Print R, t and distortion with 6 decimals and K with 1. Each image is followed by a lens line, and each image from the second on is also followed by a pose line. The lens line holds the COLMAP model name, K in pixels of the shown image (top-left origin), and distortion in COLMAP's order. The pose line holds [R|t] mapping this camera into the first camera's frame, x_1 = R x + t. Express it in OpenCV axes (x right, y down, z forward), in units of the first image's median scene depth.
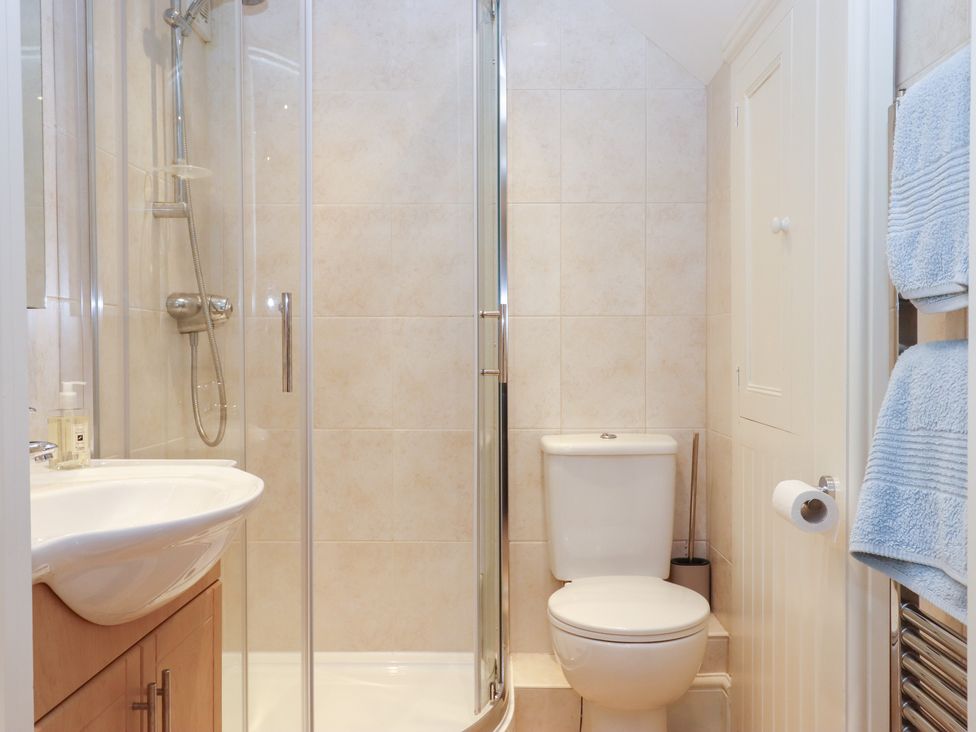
lens RADIAL K [[843.0, 0, 488.0], [0, 843.0, 366.0], [0, 0, 1]] dist [0.047354, -0.161505]
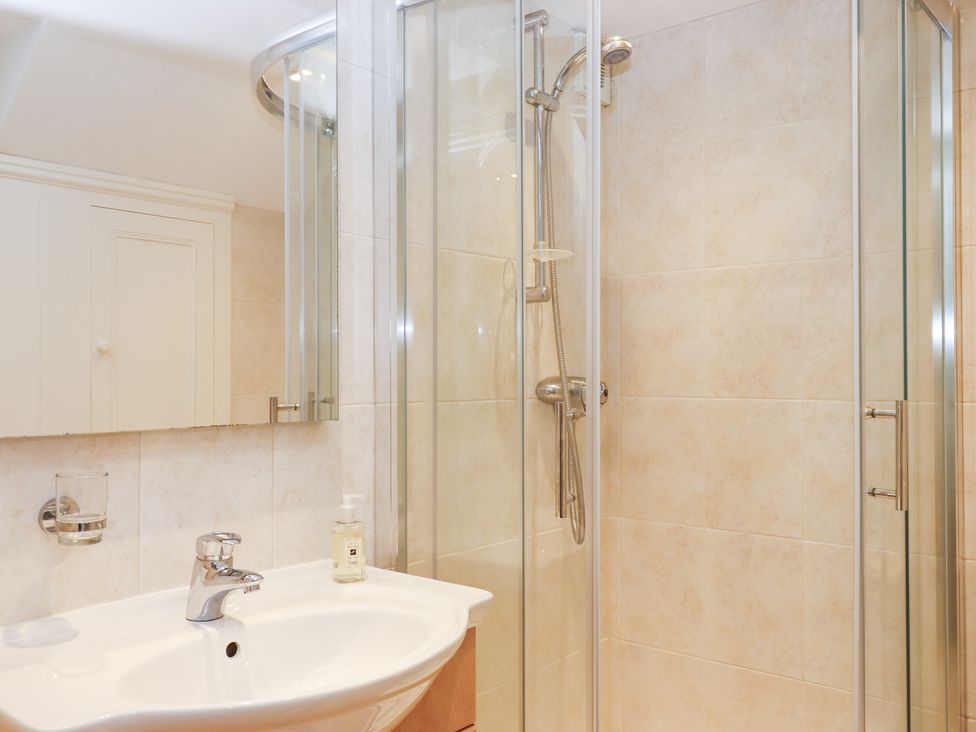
lens RADIAL K [[856.6, 0, 483.7], [0, 856.6, 366.6], [0, 0, 1]] dist [0.001151, 0.001208]
pose [[0.775154, -0.007181, -0.631731, 0.189340], [-0.011406, 0.999613, -0.025358, -0.074478], [0.631669, 0.026861, 0.774773, 0.199756]]
